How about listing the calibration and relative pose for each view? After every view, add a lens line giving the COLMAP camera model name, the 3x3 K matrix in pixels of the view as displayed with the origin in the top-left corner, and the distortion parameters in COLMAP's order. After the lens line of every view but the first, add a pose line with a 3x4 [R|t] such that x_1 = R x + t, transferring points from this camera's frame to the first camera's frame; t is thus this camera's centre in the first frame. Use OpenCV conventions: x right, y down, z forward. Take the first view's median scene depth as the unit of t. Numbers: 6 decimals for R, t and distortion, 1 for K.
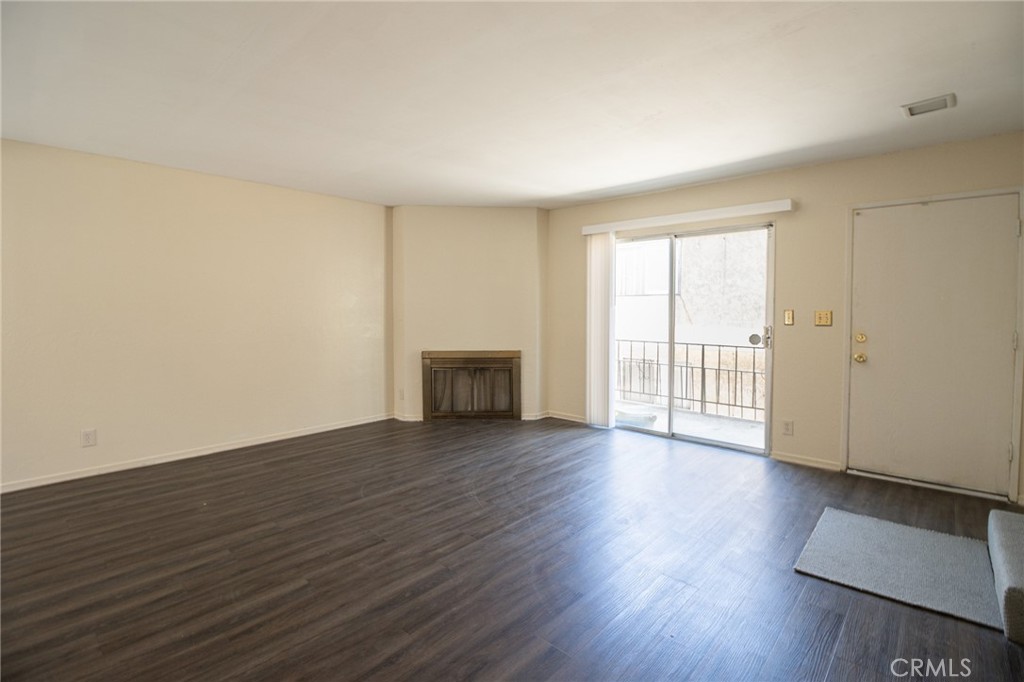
lens RADIAL K [[480.6, 0, 510.0], [0, 480.6, 320.9], [0, 0, 1]] dist [0.000319, -0.000501]
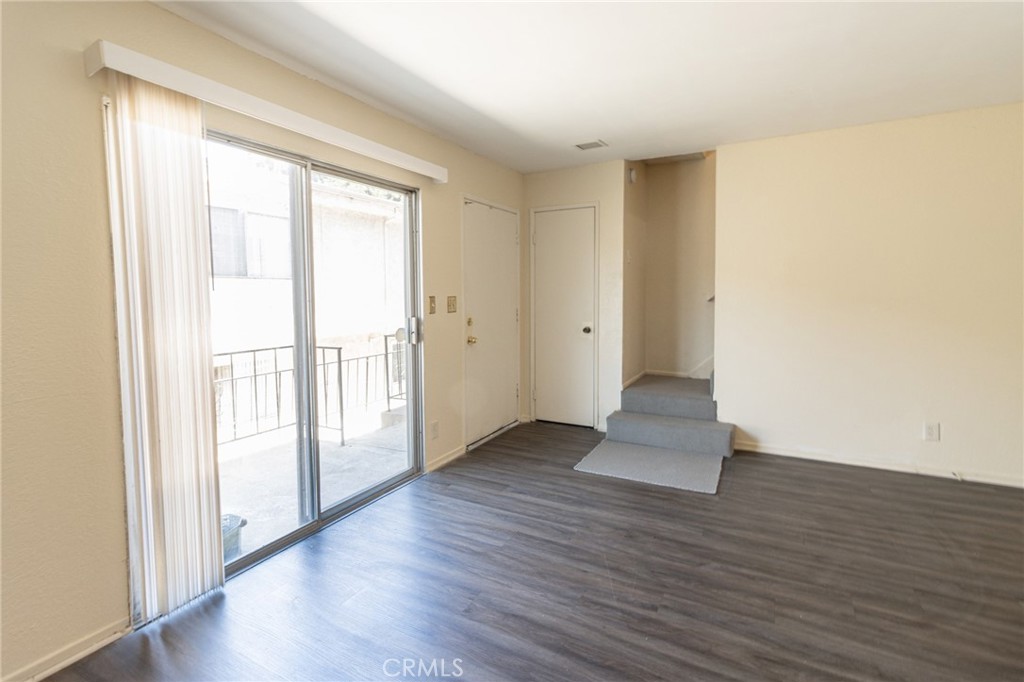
lens RADIAL K [[480.6, 0, 510.0], [0, 480.6, 320.9], [0, 0, 1]] dist [0.000319, -0.000501]
pose [[-0.262861, -0.063182, 0.962763, -0.242897], [0.036942, 0.996463, 0.075479, -0.033381], [-0.964126, 0.055407, -0.259598, 0.917450]]
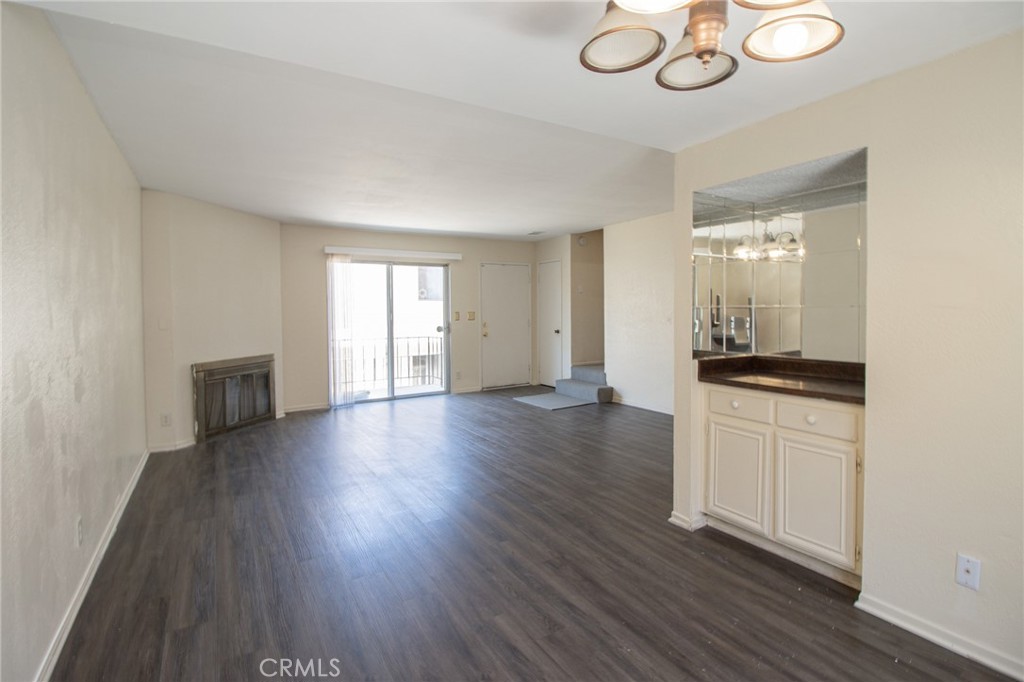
lens RADIAL K [[480.6, 0, 510.0], [0, 480.6, 320.9], [0, 0, 1]] dist [0.000319, -0.000501]
pose [[0.279040, -0.024814, 0.959959, -0.982381], [0.040286, 0.999088, 0.014115, -0.005087], [-0.959434, 0.034734, 0.279785, 0.230643]]
